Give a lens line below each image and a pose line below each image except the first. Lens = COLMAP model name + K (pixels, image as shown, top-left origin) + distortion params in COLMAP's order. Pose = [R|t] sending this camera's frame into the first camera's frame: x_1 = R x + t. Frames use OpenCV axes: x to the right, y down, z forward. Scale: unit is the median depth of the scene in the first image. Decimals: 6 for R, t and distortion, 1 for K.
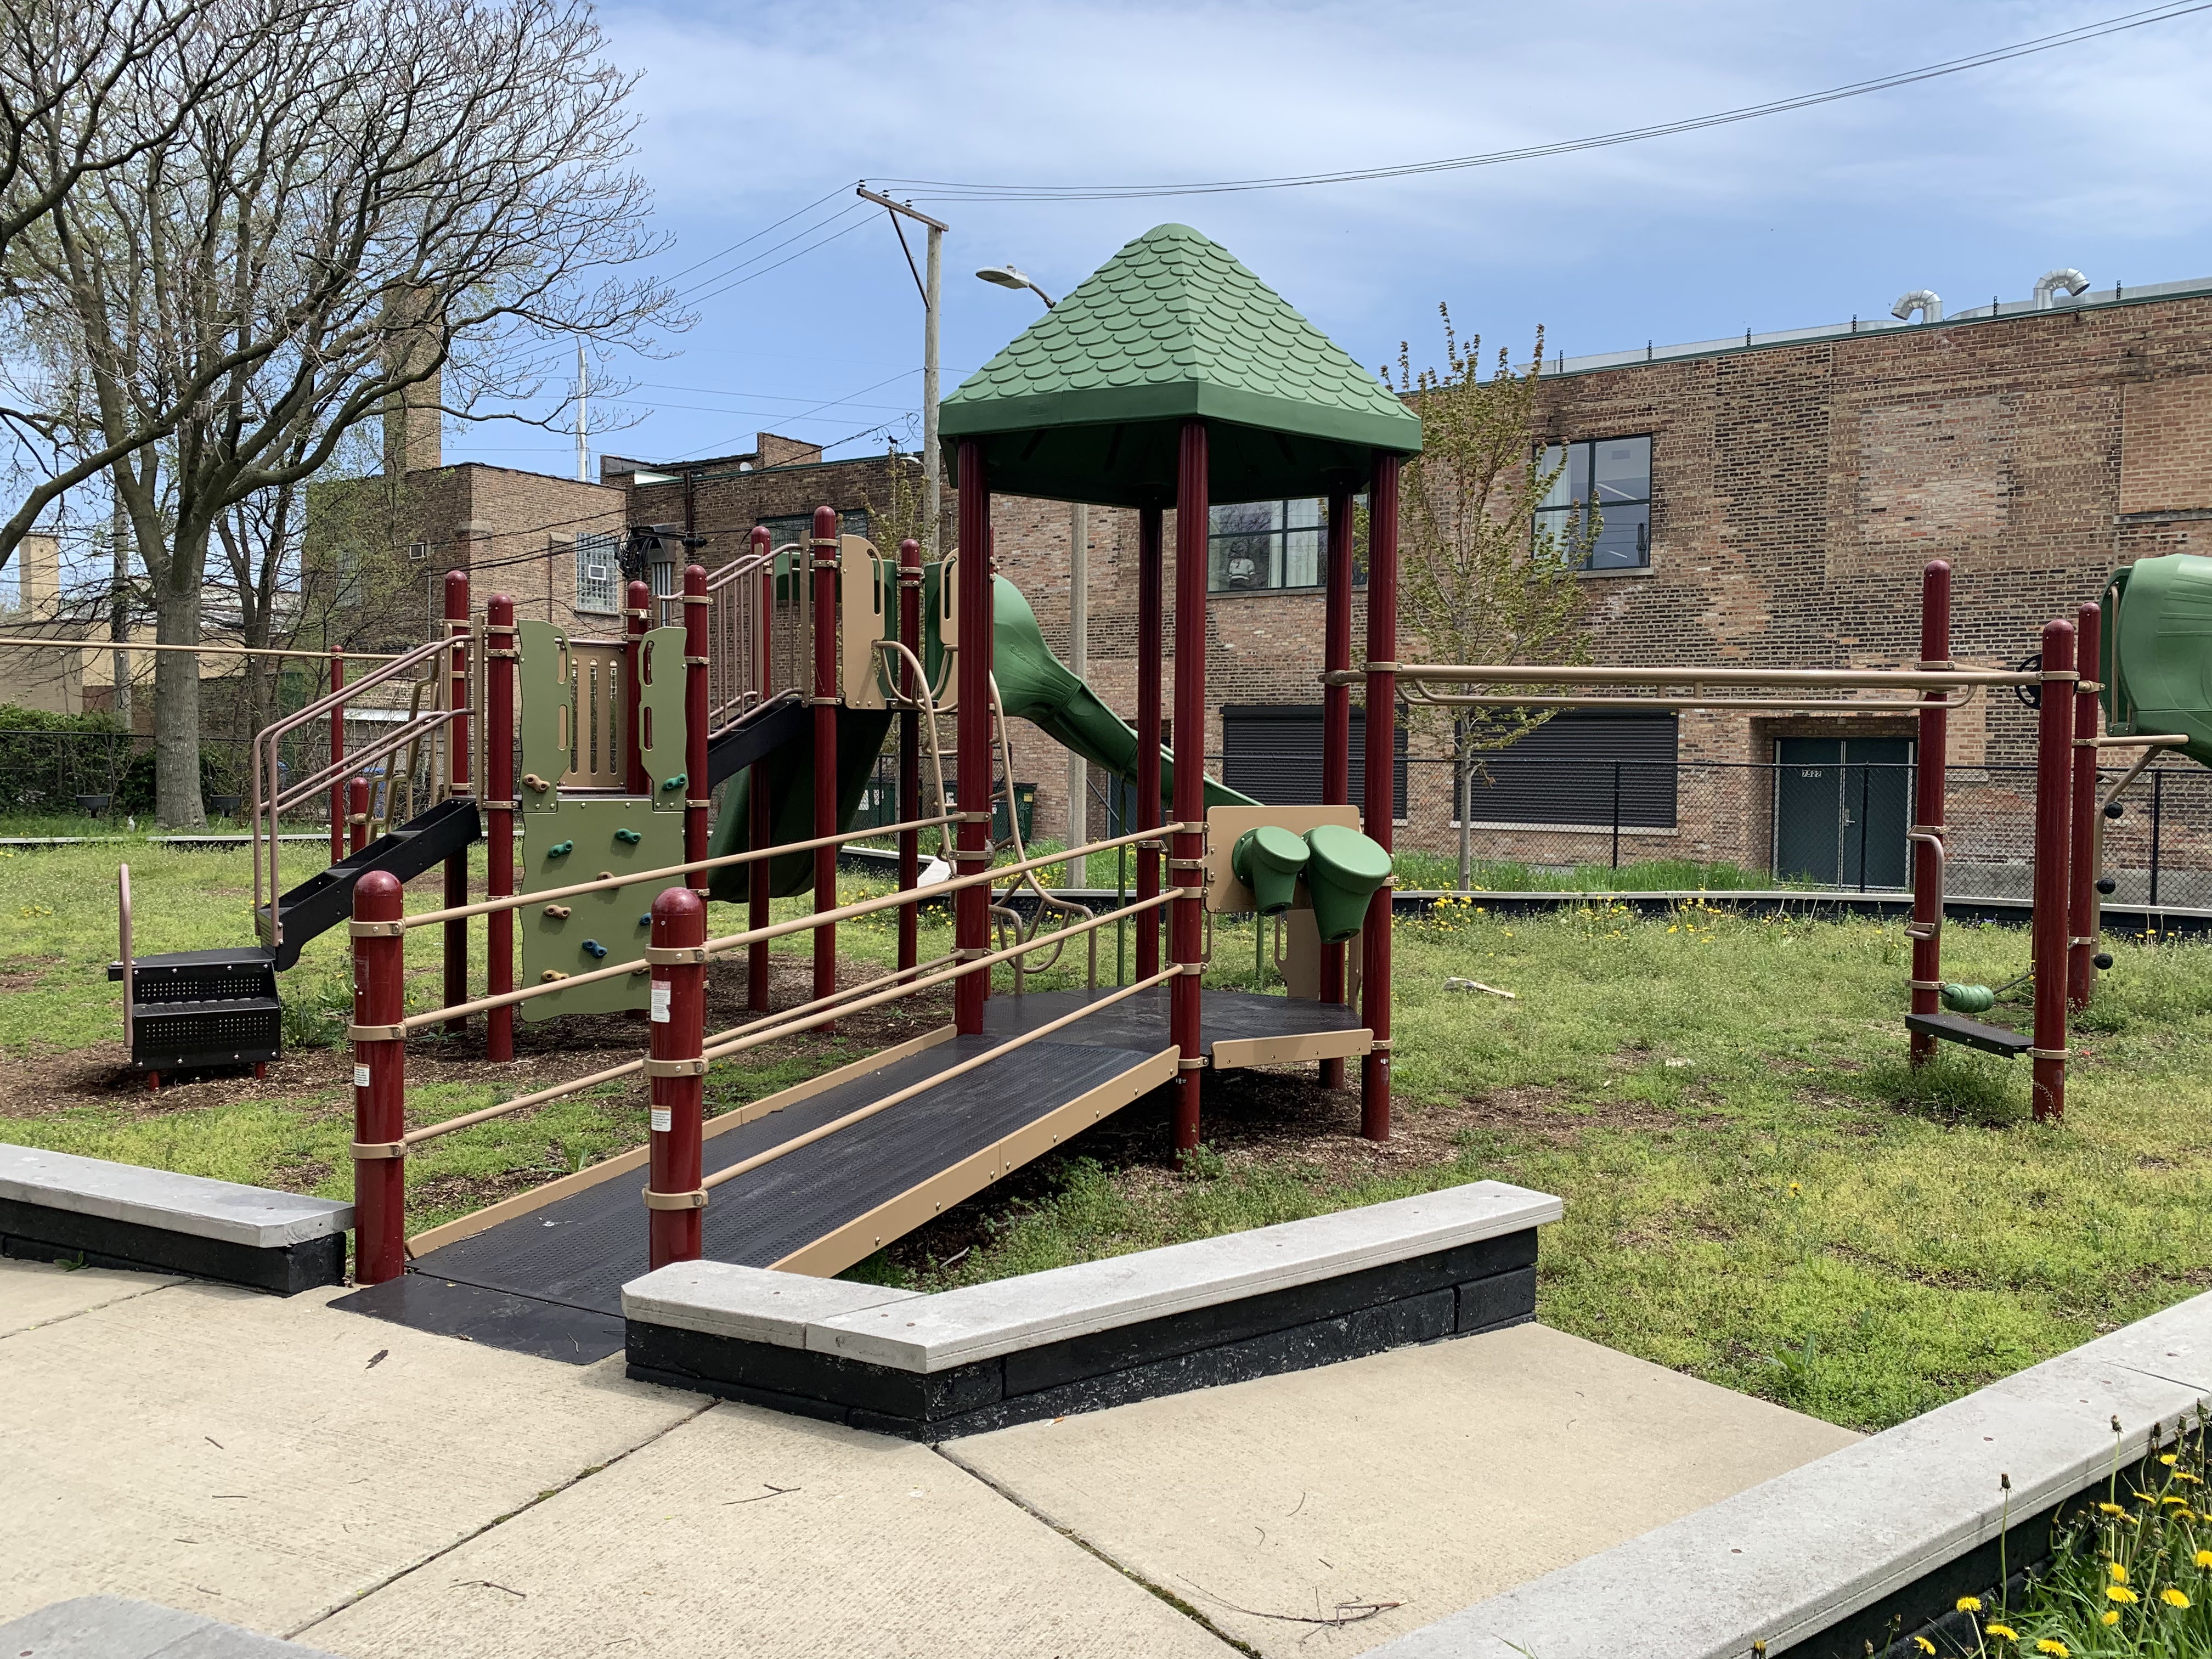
lens RADIAL K [[1712.0, 0, 1117.6], [0, 1712.0, 827.1], [0, 0, 1]] dist [0.019901, -0.014482]
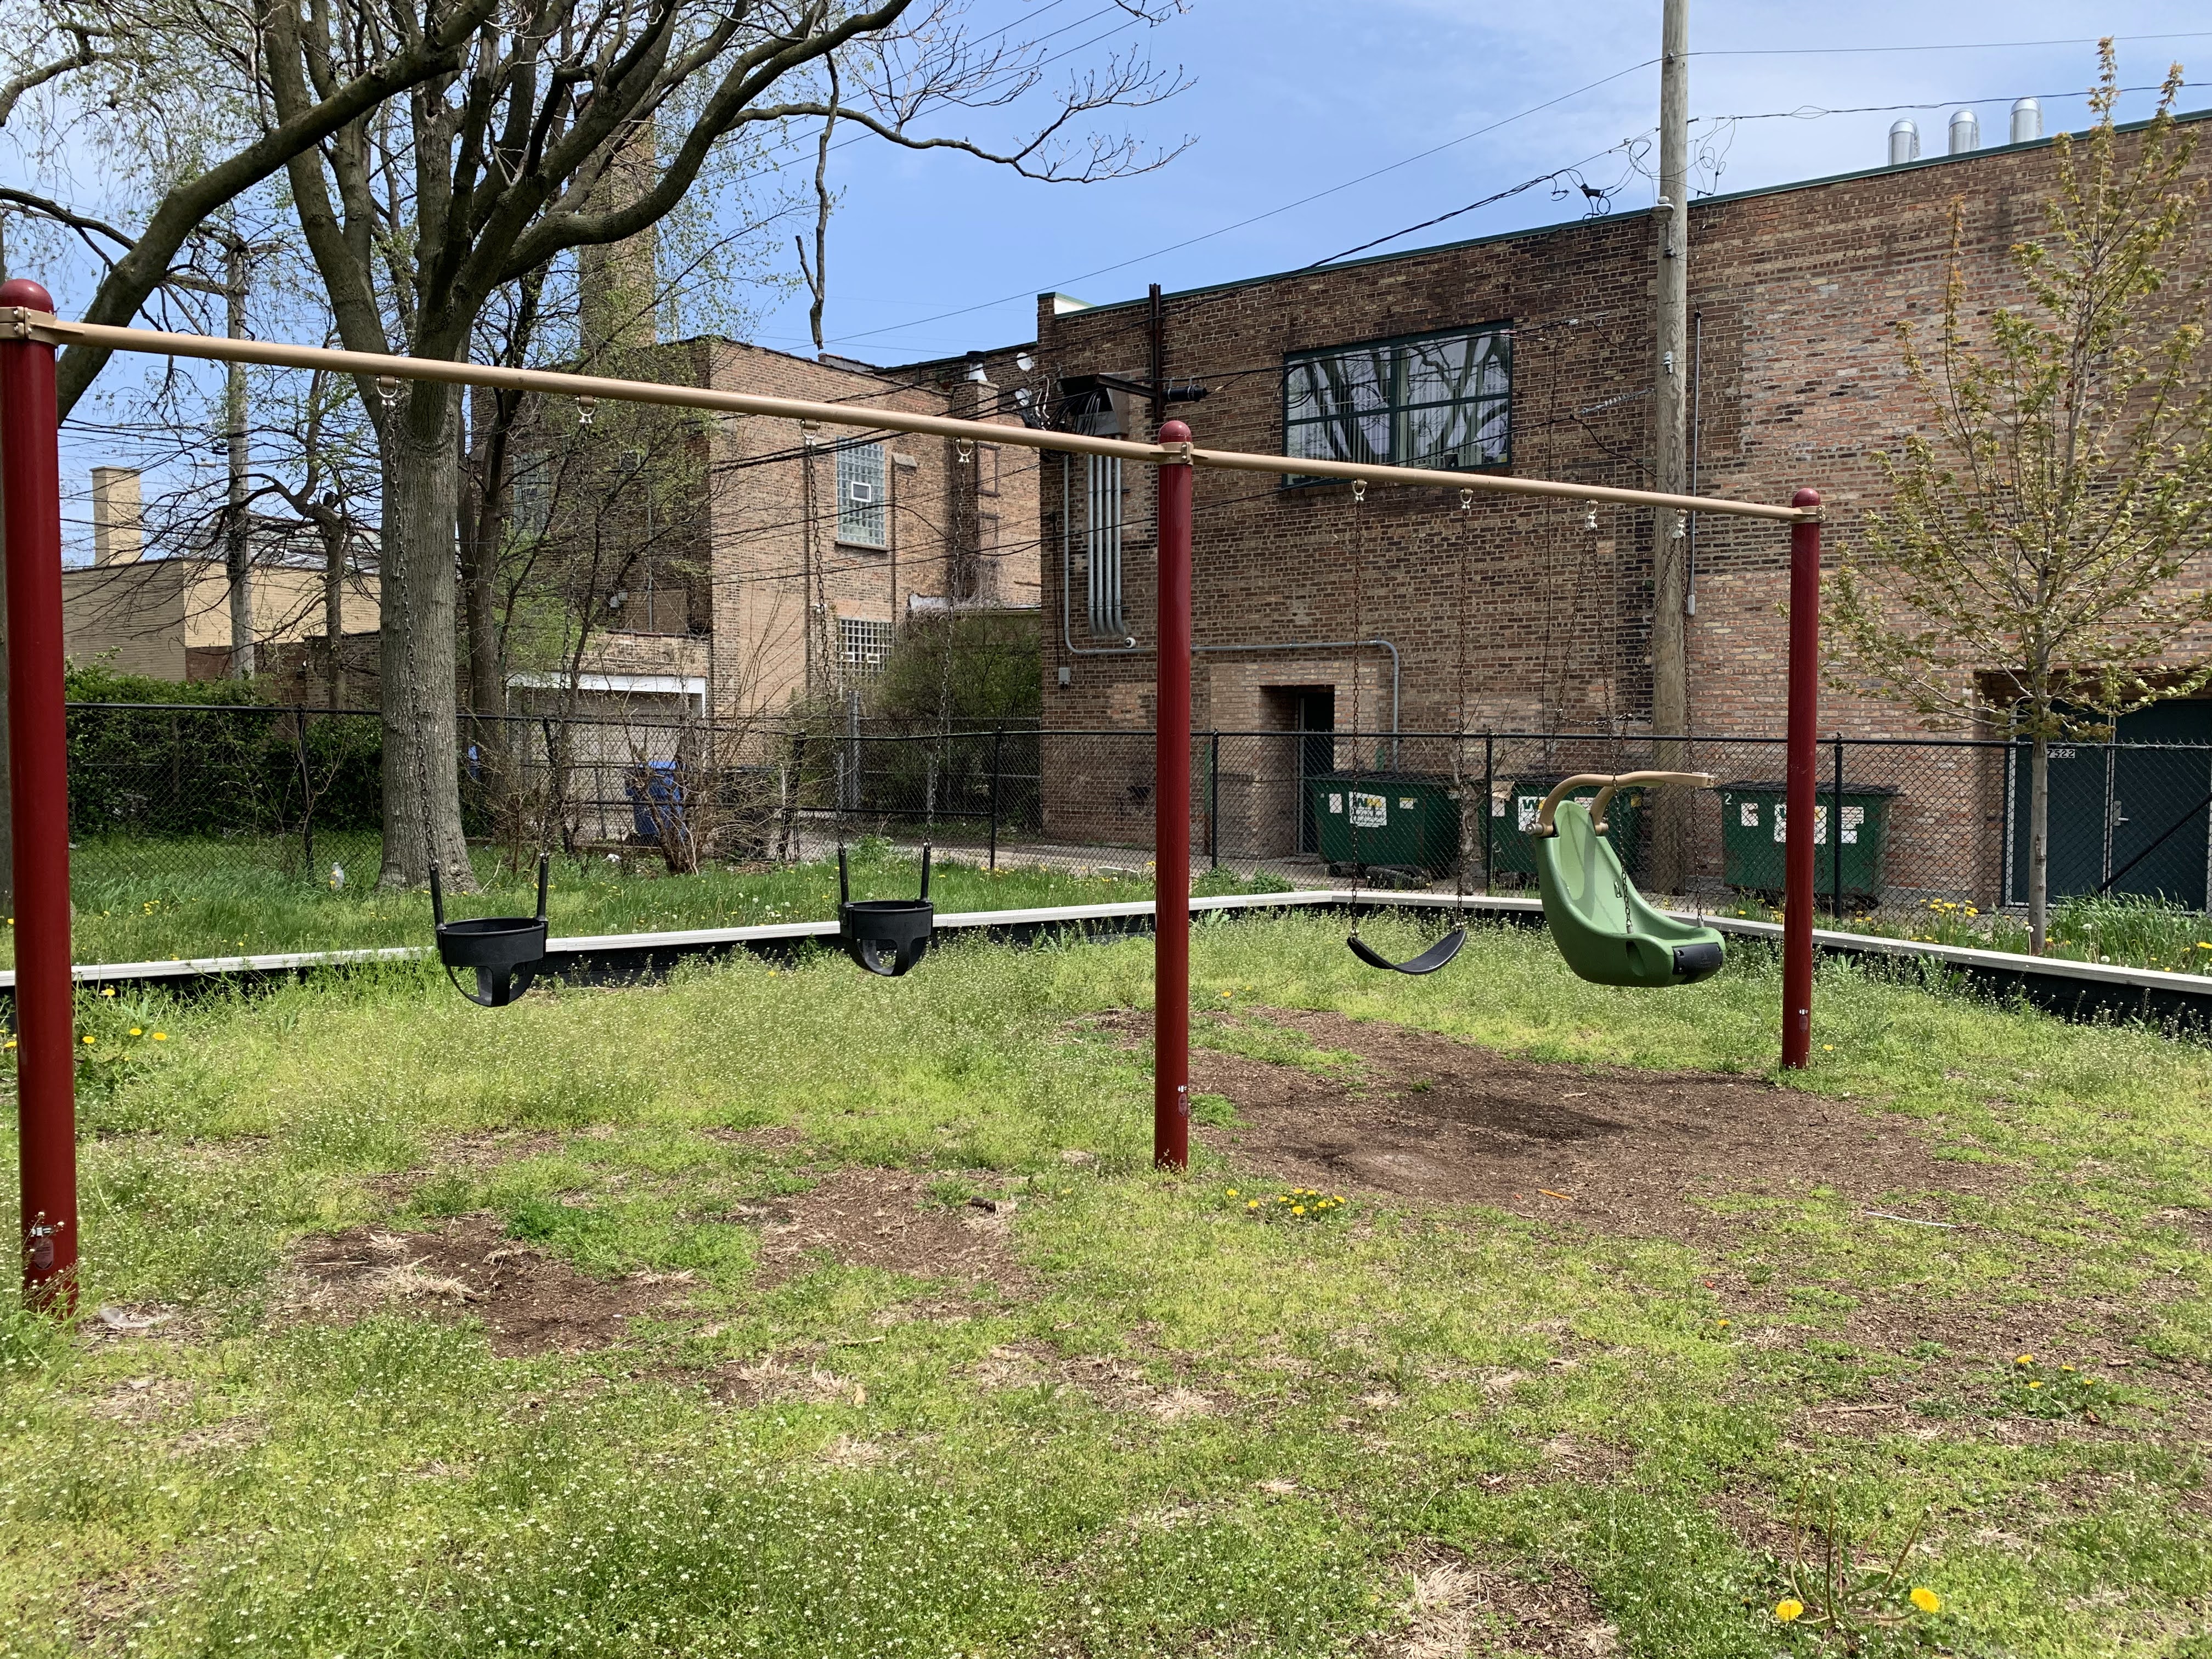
lens RADIAL K [[1712.0, 0, 1117.6], [0, 1712.0, 827.1], [0, 0, 1]] dist [0.019901, -0.014482]
pose [[0.999493, -0.004375, -0.031537, -0.412145], [0.004868, 0.999867, 0.015563, -0.032172], [0.031465, -0.015709, 0.999381, 0.620339]]
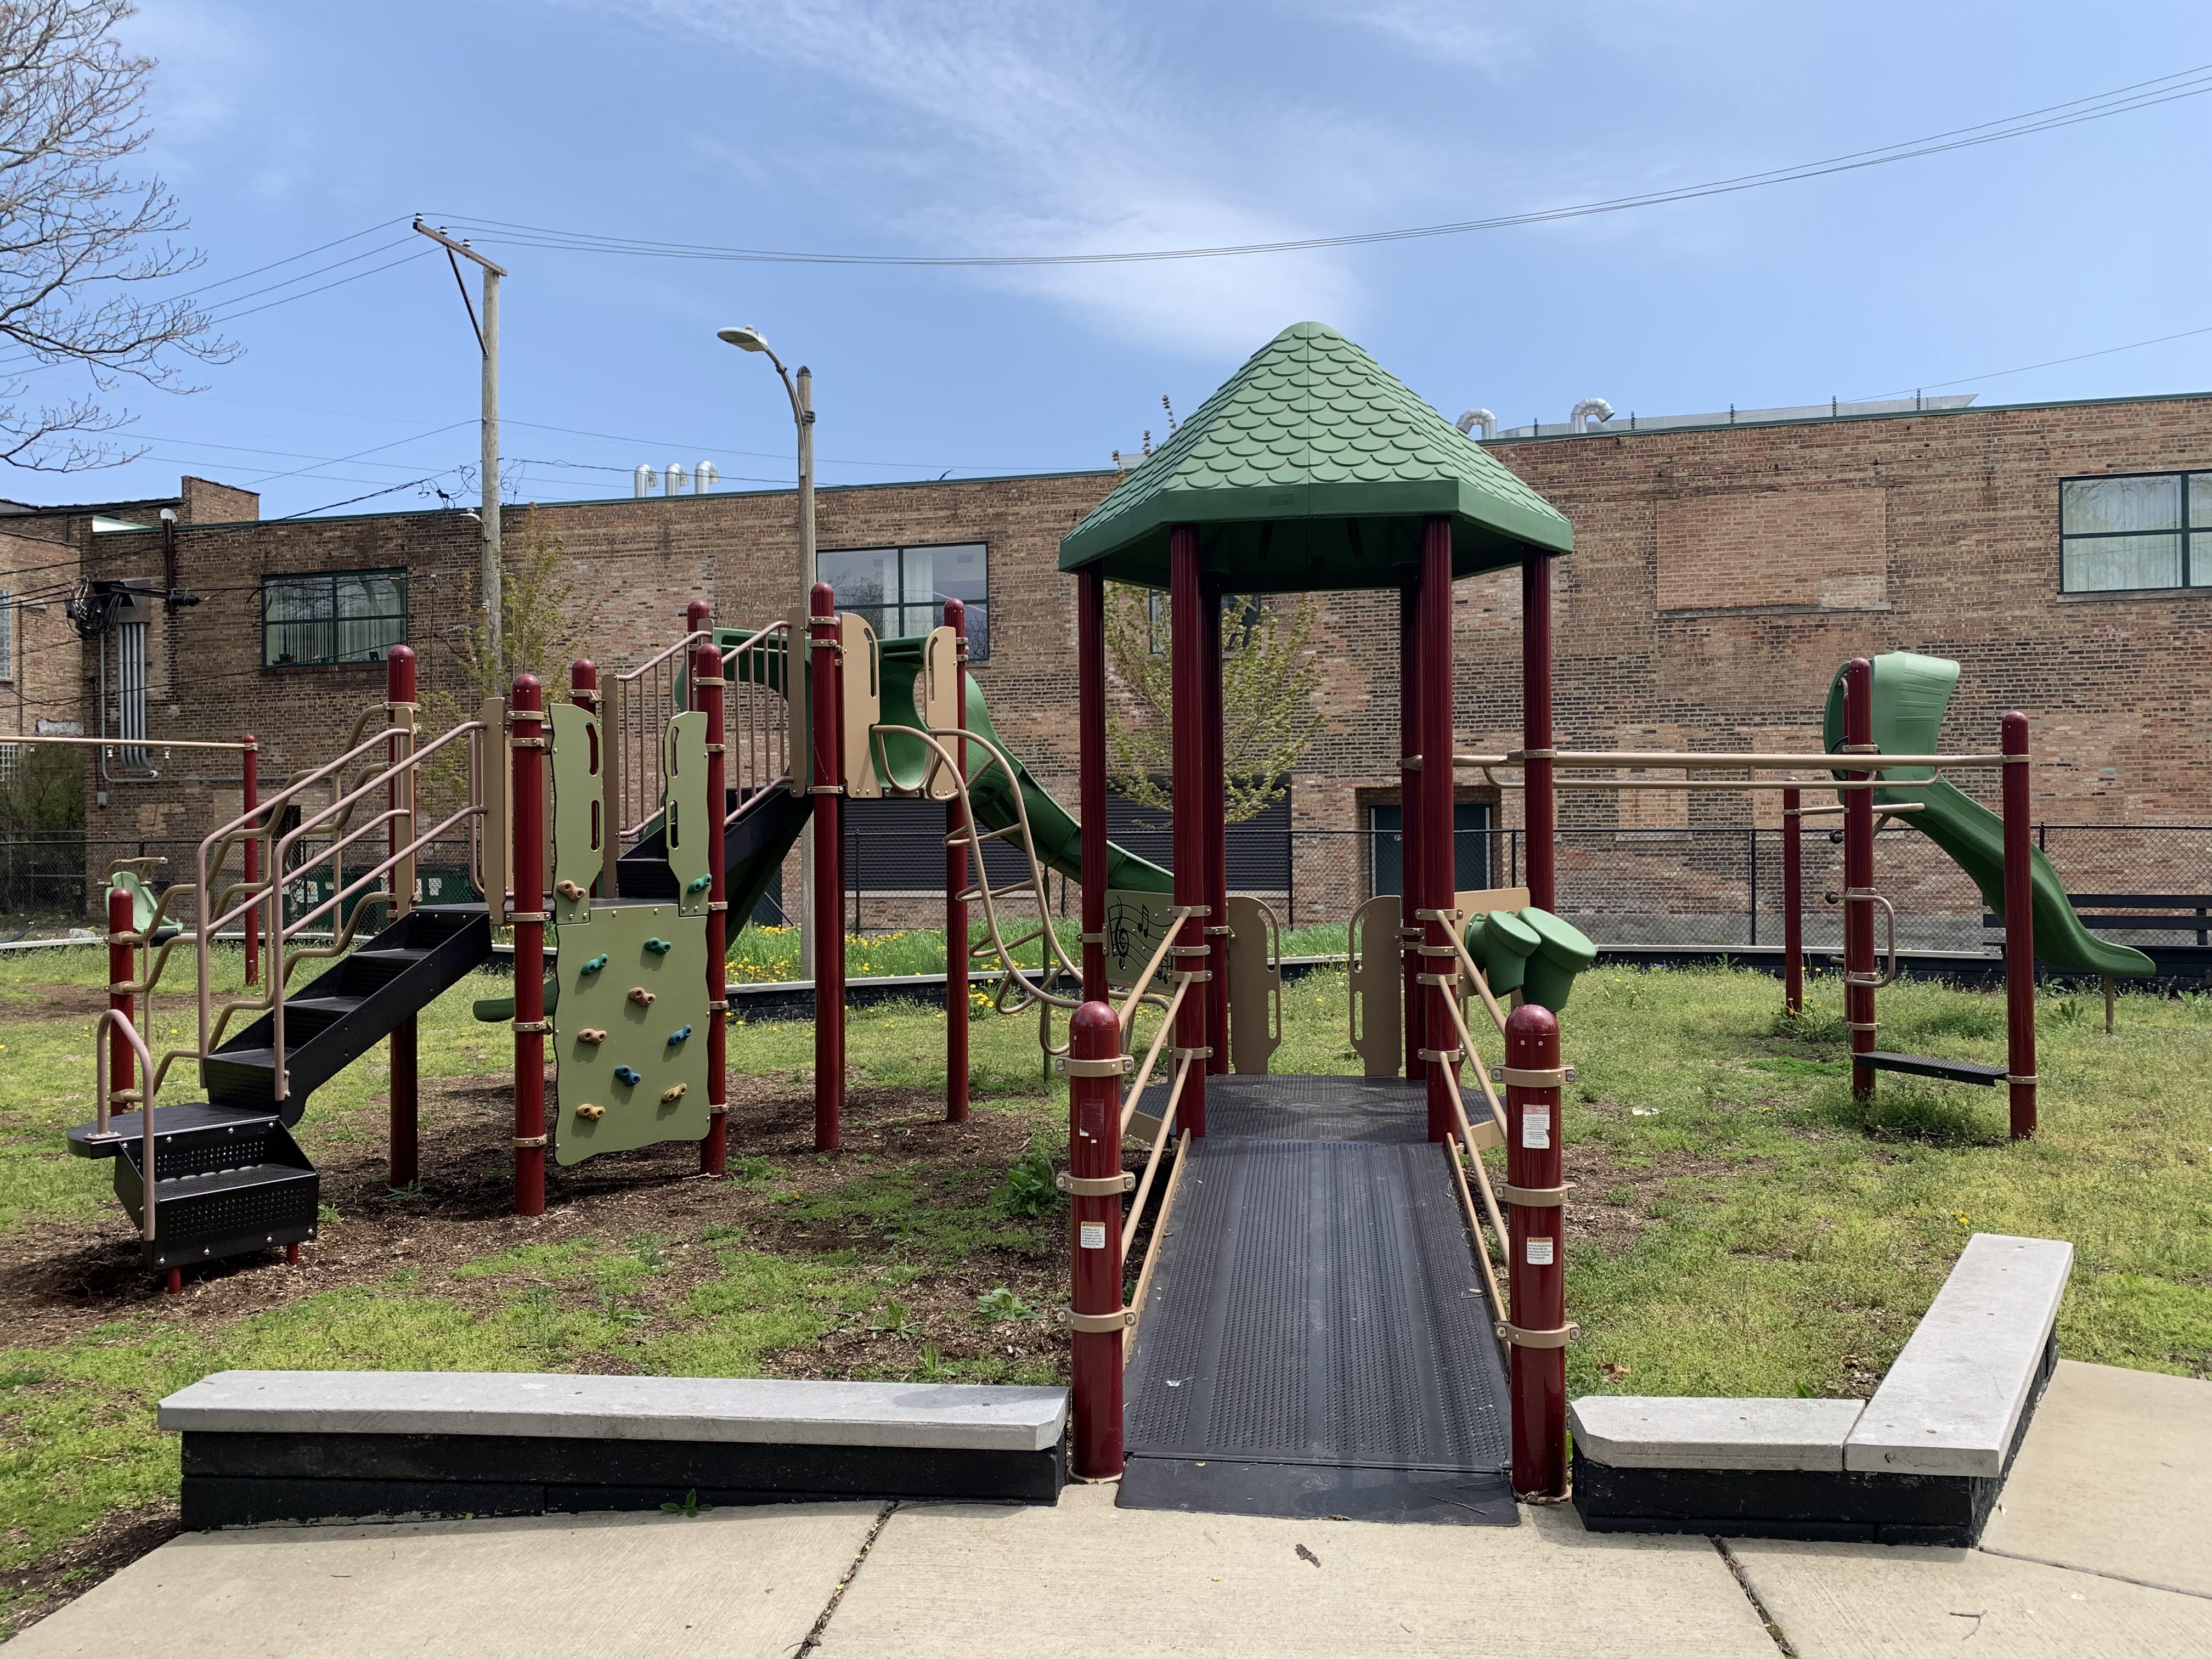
lens RADIAL K [[1712.0, 0, 1117.6], [0, 1712.0, 827.1], [0, 0, 1]] dist [0.019901, -0.014482]
pose [[0.941309, -0.020591, 0.336916, -0.157522], [0.034087, 0.998834, -0.034190, -0.007803], [-0.335819, 0.043667, 0.940914, 0.034591]]
